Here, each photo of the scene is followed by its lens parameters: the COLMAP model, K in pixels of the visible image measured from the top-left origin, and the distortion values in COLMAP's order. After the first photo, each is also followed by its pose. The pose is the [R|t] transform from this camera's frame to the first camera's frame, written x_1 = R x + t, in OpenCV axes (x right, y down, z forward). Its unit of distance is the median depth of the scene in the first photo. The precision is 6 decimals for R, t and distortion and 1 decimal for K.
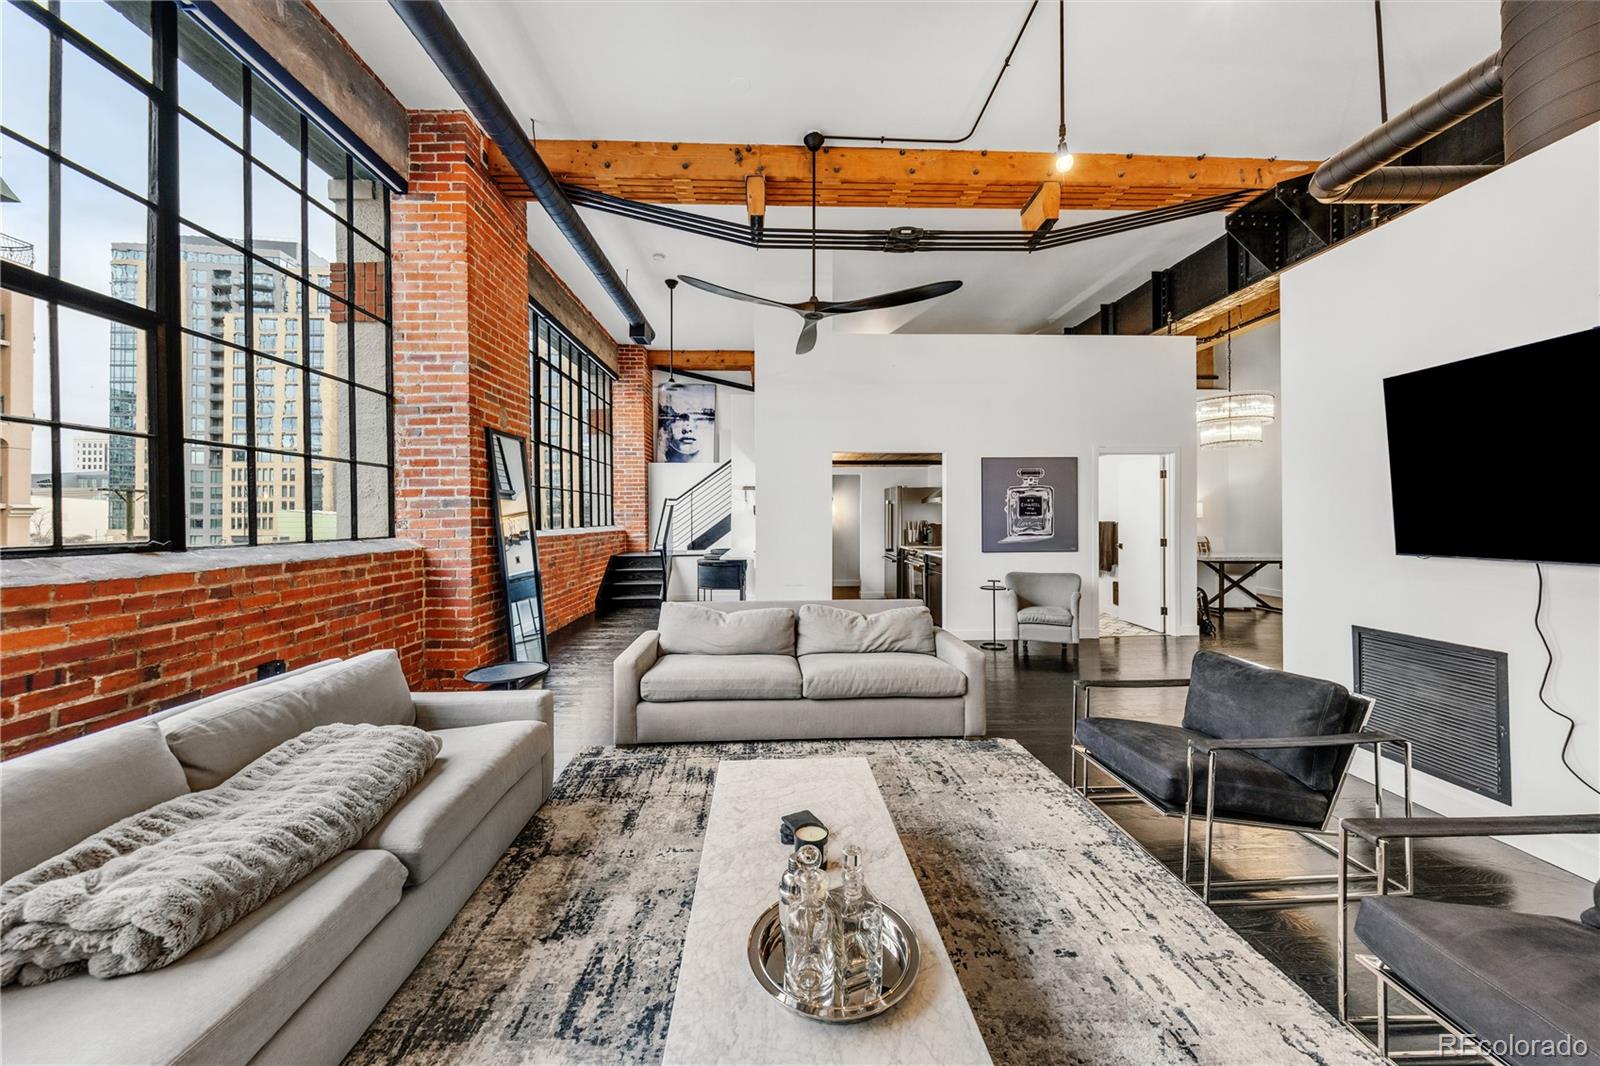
lens RADIAL K [[583.2, 0, 790.8], [0, 583.2, 518.4], [0, 0, 1]] dist [0.023231, 0.000049]
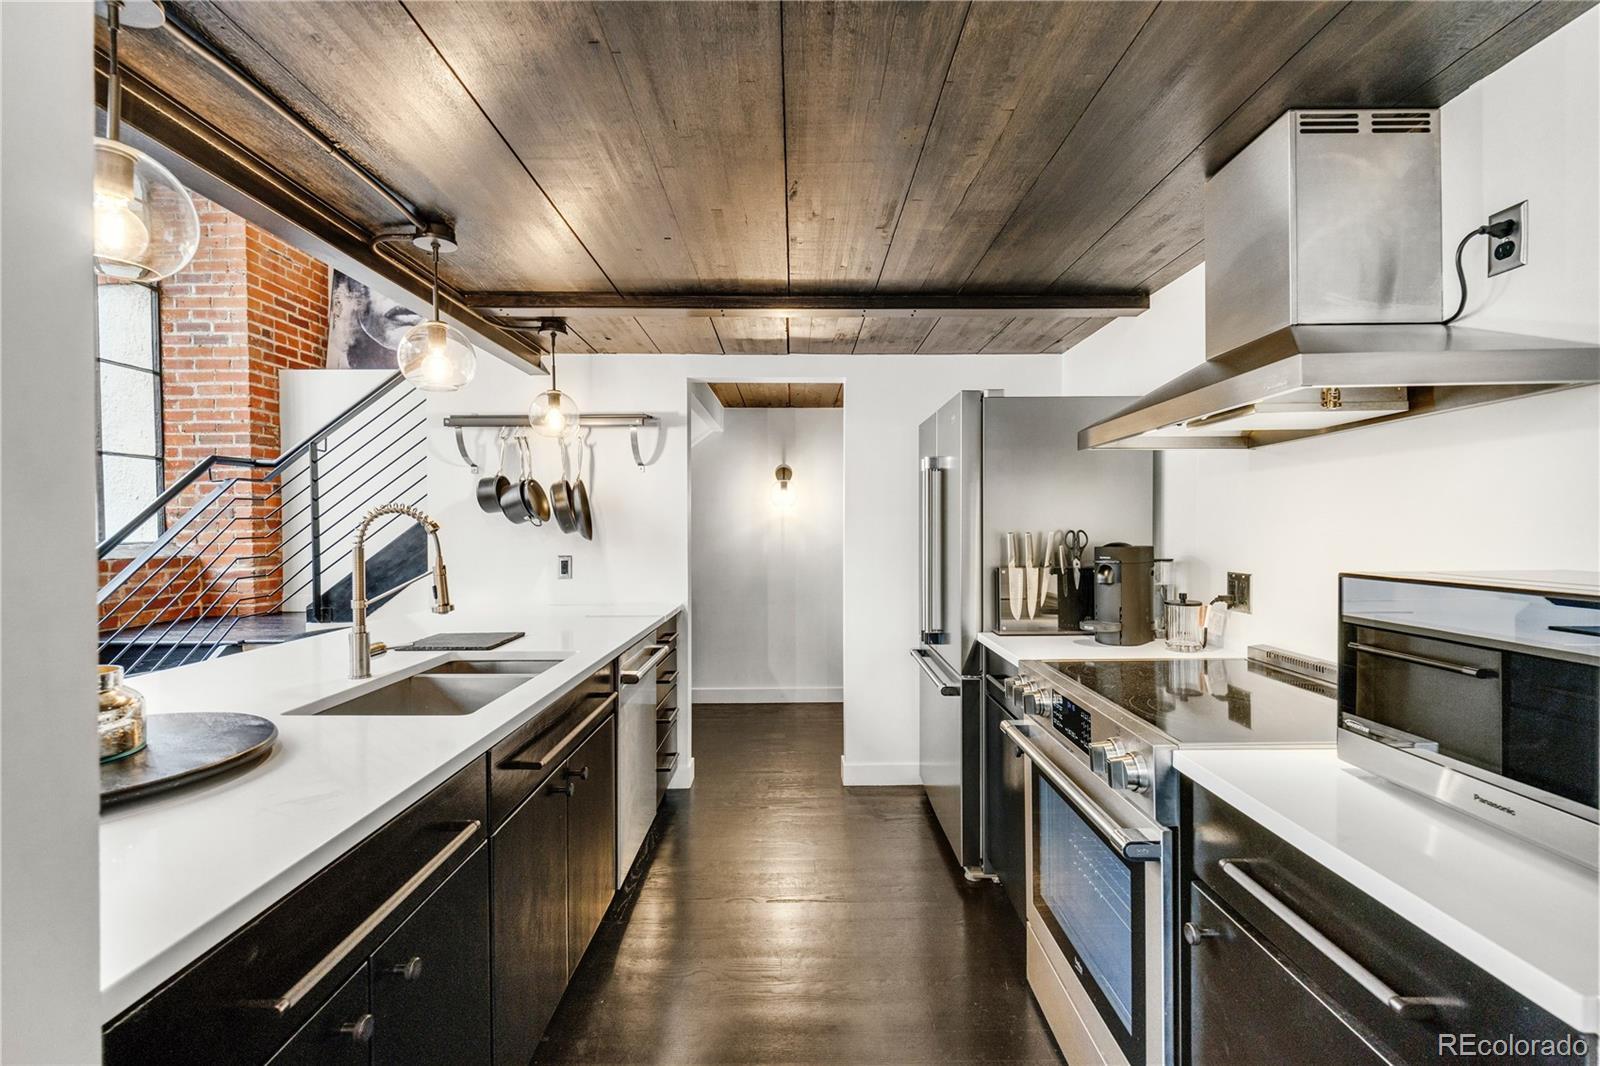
lens RADIAL K [[700.8, 0, 795.4], [0, 700.8, 535.3], [0, 0, 1]] dist [-0.002216, -0.000690]
pose [[0.998873, 0.001995, -0.047411, 0.154755], [-0.001428, 0.999927, 0.011989, 0.003308], [0.047432, -0.011908, 0.998803, 0.868619]]
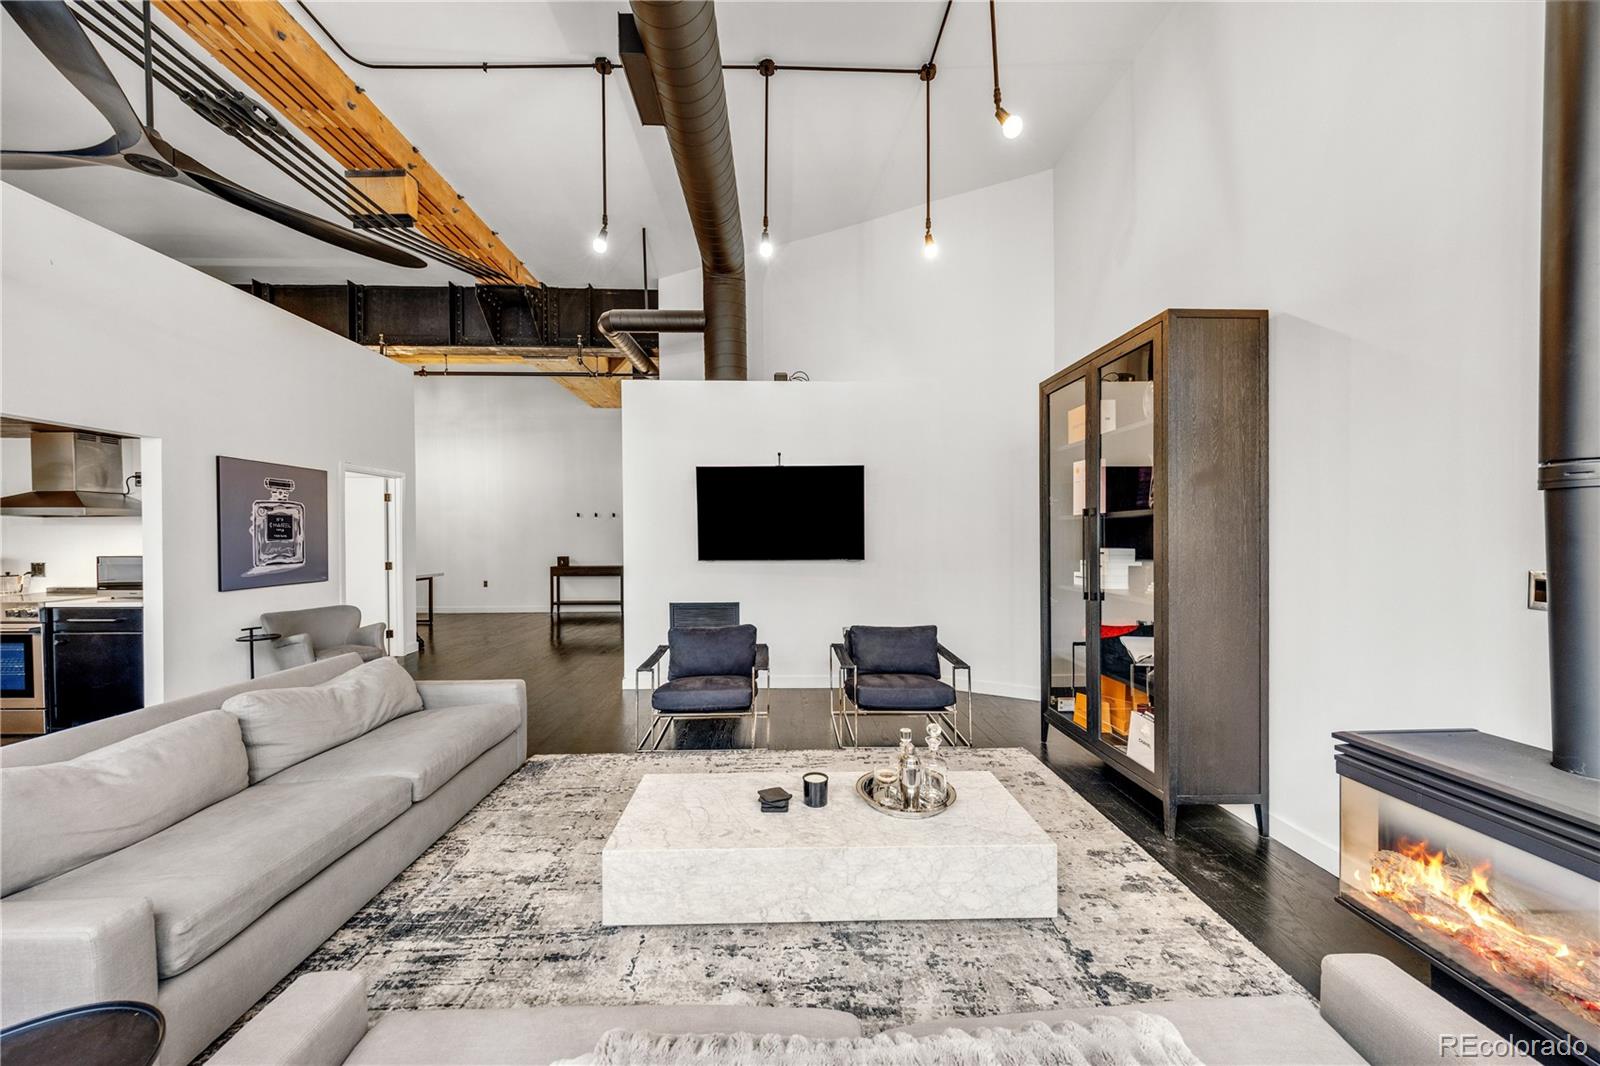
lens RADIAL K [[577.8, 0, 820.3], [0, 577.8, 546.8], [0, 0, 1]] dist [-0.000615, 0.000009]
pose [[0.006328, -0.013725, 0.999886, -0.336207], [0.000747, 0.999906, 0.013720, -0.004245], [-0.999980, 0.000661, 0.006338, 0.262222]]
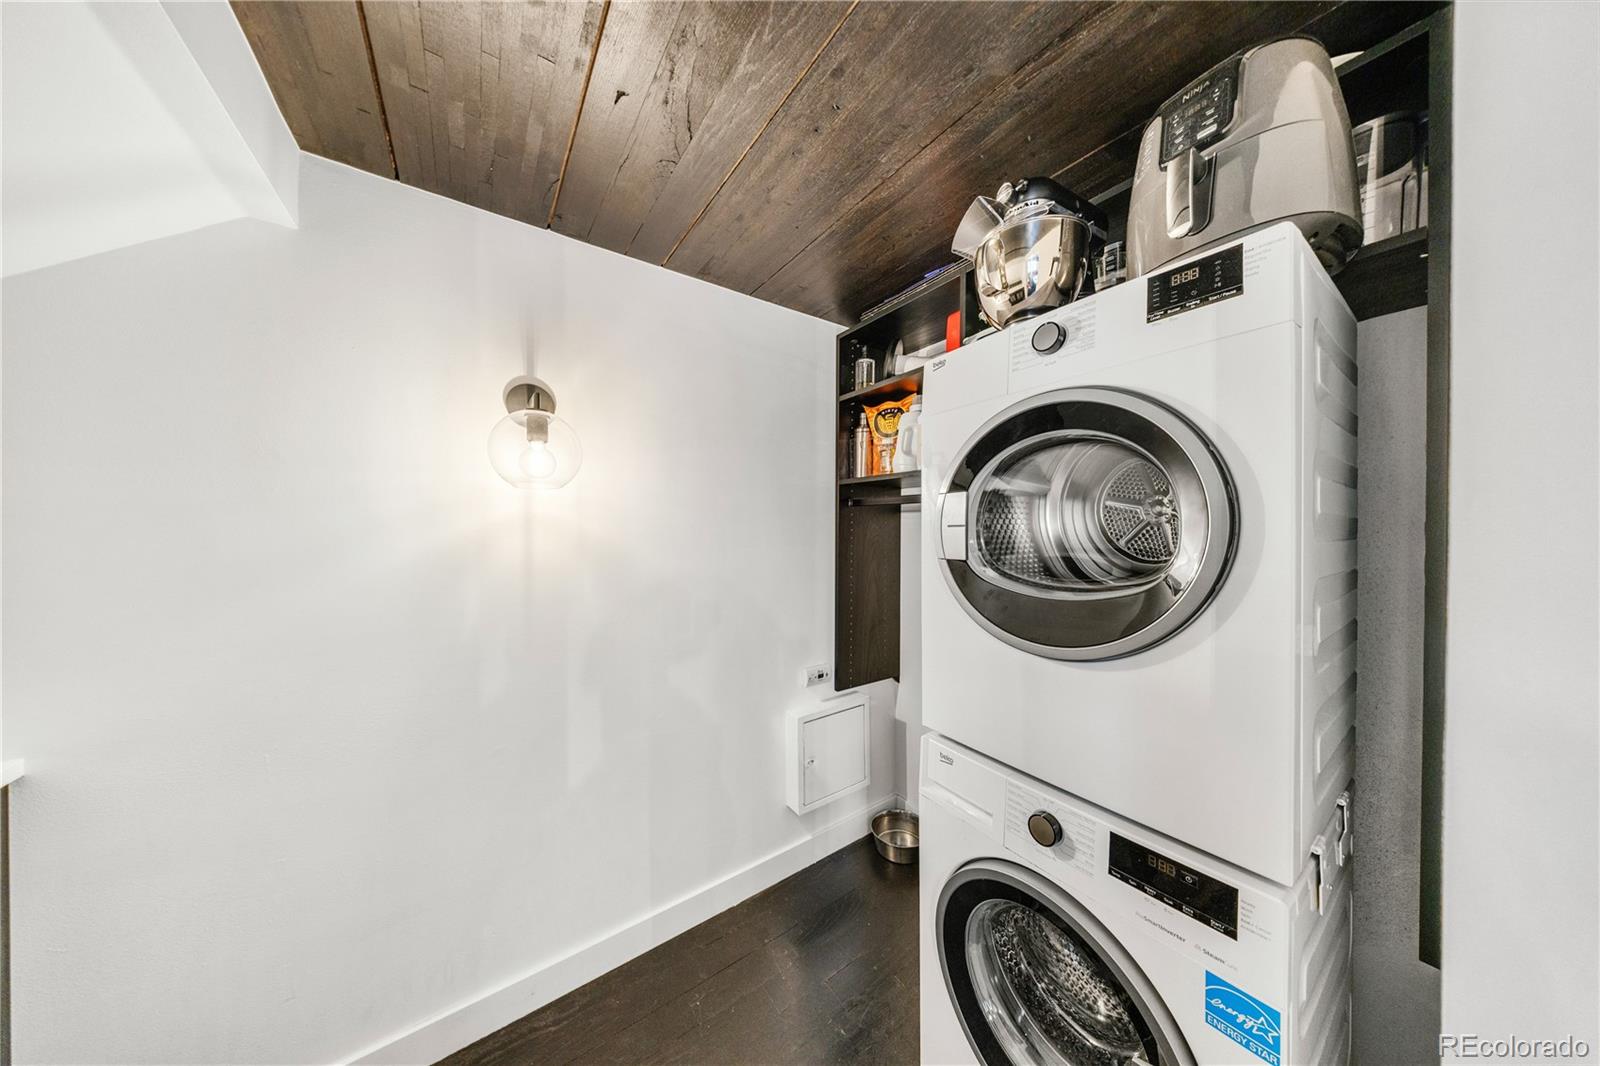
lens RADIAL K [[463.6, 0, 800.0], [0, 463.6, 533.0], [0, 0, 1]] dist [-0.000116, -0.000038]
pose [[0.837611, -0.006270, 0.546231, 0.096738], [0.001071, 0.999951, 0.009836, -0.002857], [-0.546266, -0.007654, 0.837577, 1.388476]]
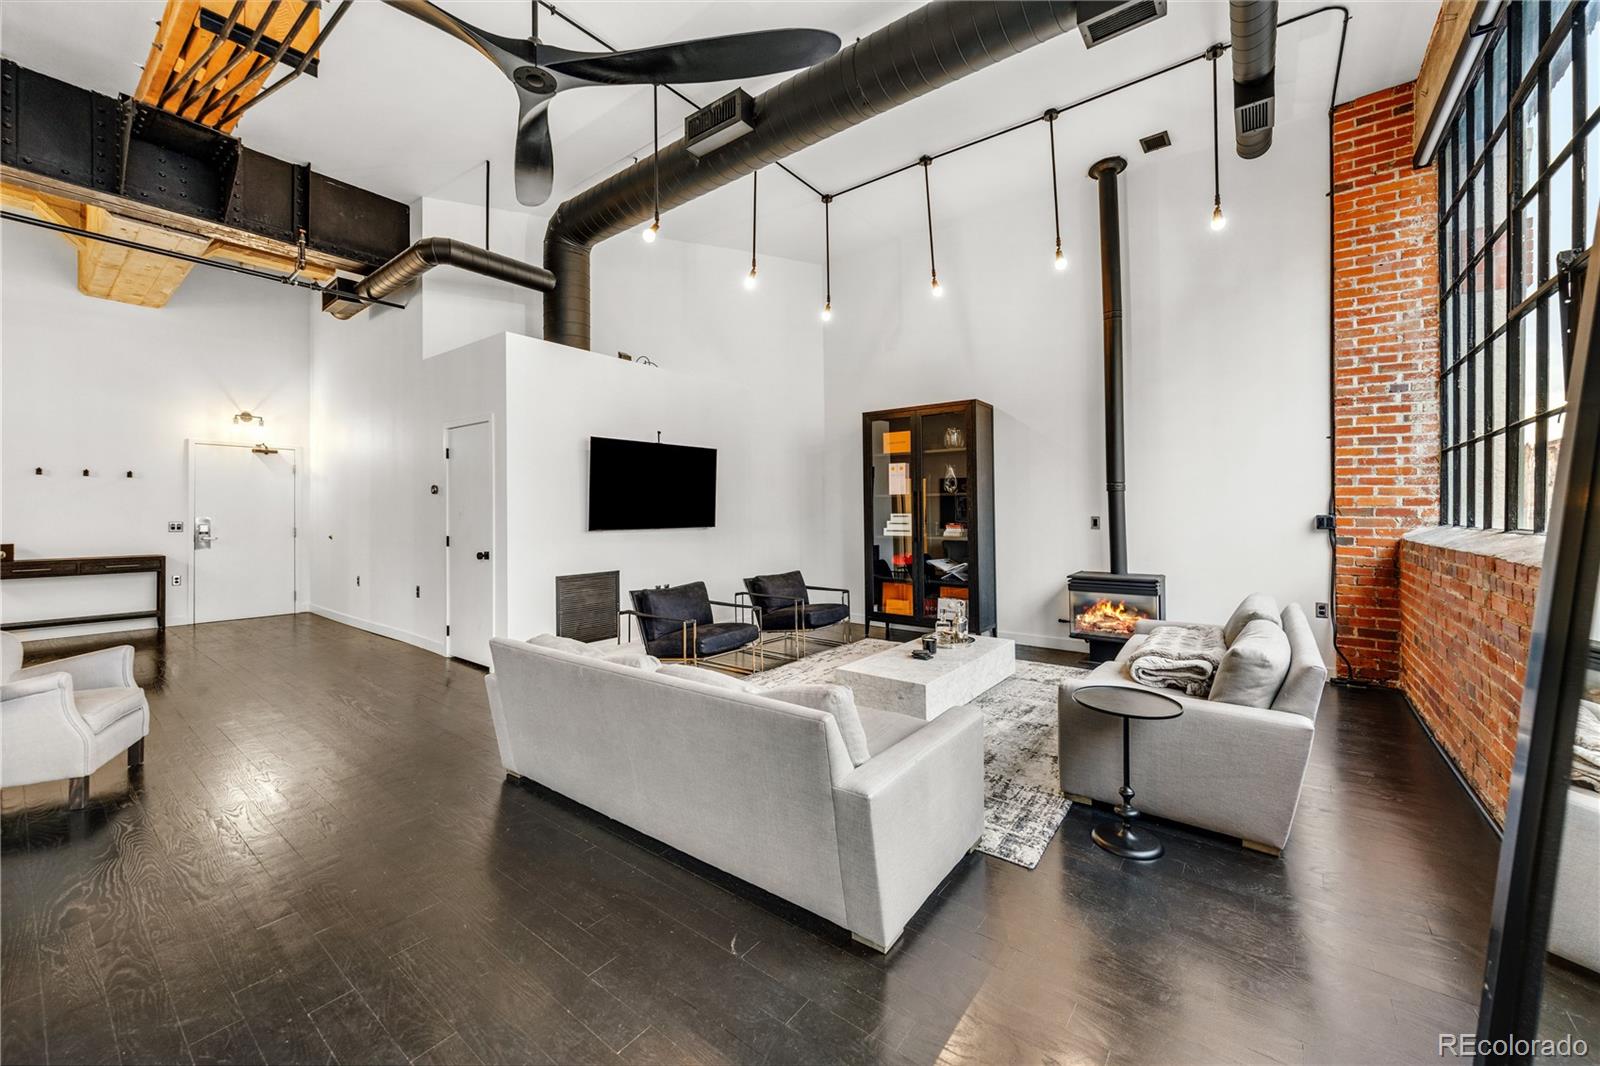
lens RADIAL K [[598.2, 0, 810.6], [0, 598.2, 509.7], [0, 0, 1]] dist [-0.008084, 0.000309]
pose [[-0.775443, 0.010027, 0.631338, -0.297473], [0.007001, 0.999949, -0.007282, 0.004396], [-0.631378, -0.001227, -0.775474, 0.842279]]
